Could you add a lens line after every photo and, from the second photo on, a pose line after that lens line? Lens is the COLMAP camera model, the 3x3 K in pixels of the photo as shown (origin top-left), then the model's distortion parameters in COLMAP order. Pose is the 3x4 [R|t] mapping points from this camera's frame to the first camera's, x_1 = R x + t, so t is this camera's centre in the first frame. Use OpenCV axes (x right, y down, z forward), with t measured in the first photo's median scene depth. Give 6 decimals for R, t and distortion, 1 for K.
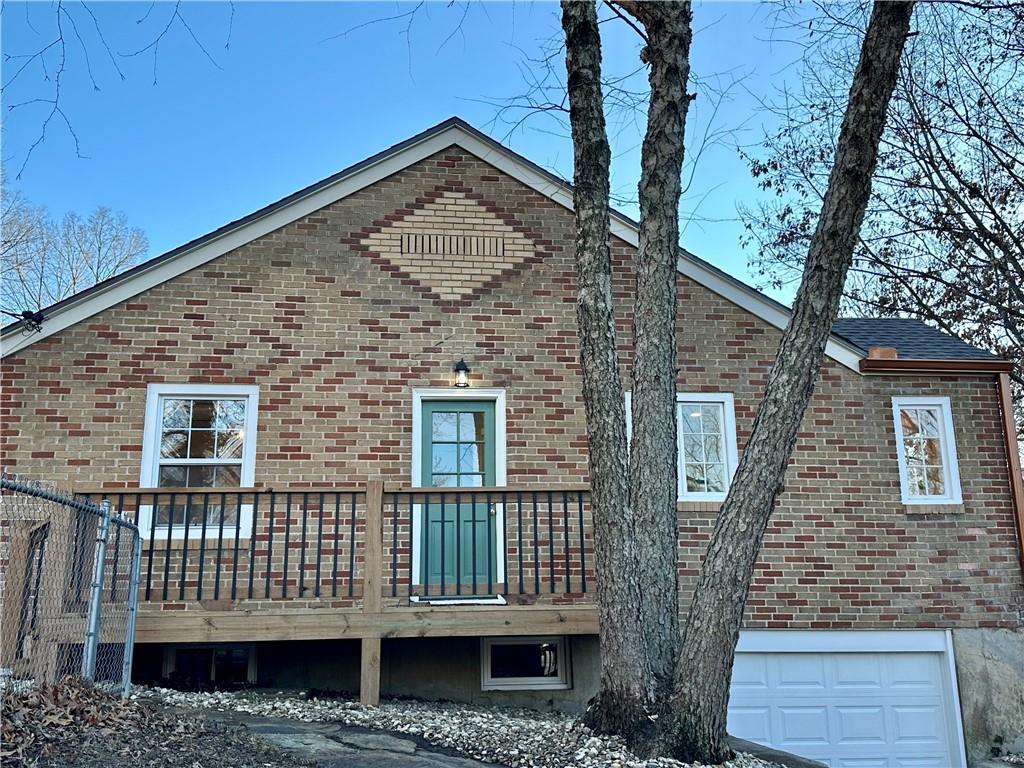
lens RADIAL K [[947.0, 0, 484.8], [0, 947.0, 383.8], [0, 0, 1]] dist [0.137027, -0.234962]
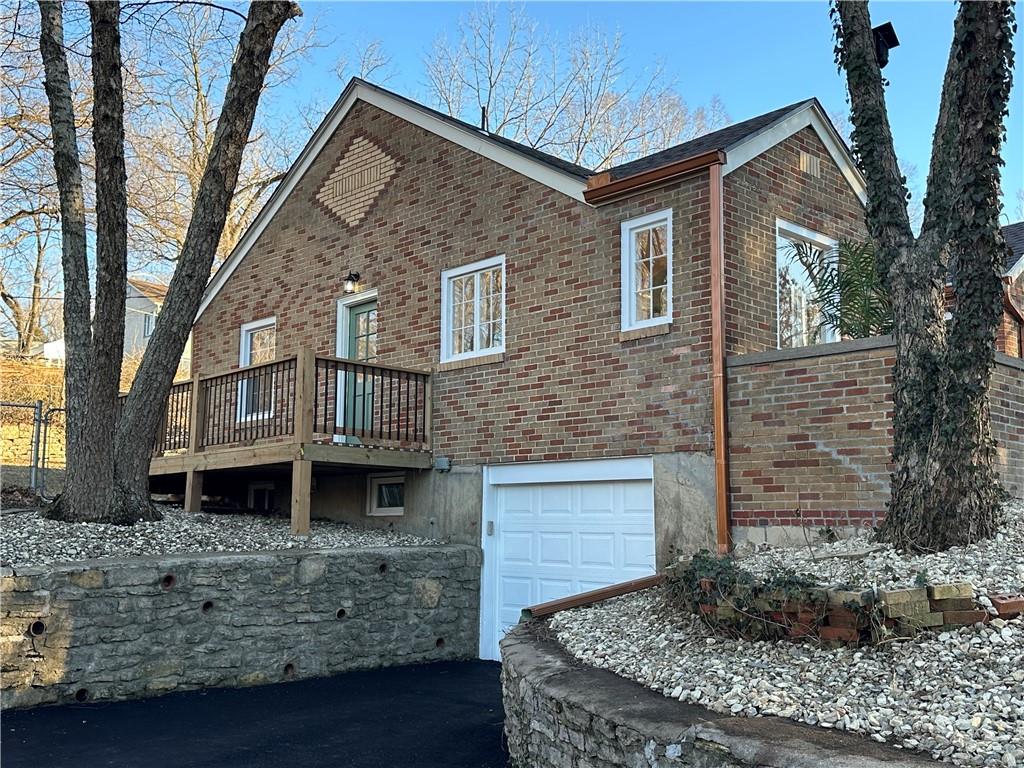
lens RADIAL K [[1045.6, 0, 512.0], [0, 1045.6, 384.0], [0, 0, 1]] dist [0.106564, -0.021532]
pose [[0.611053, -0.100378, -0.785200, 1.218208], [0.175985, 0.984330, 0.011120, 0.148057], [0.771780, -0.144979, 0.619143, 0.257317]]
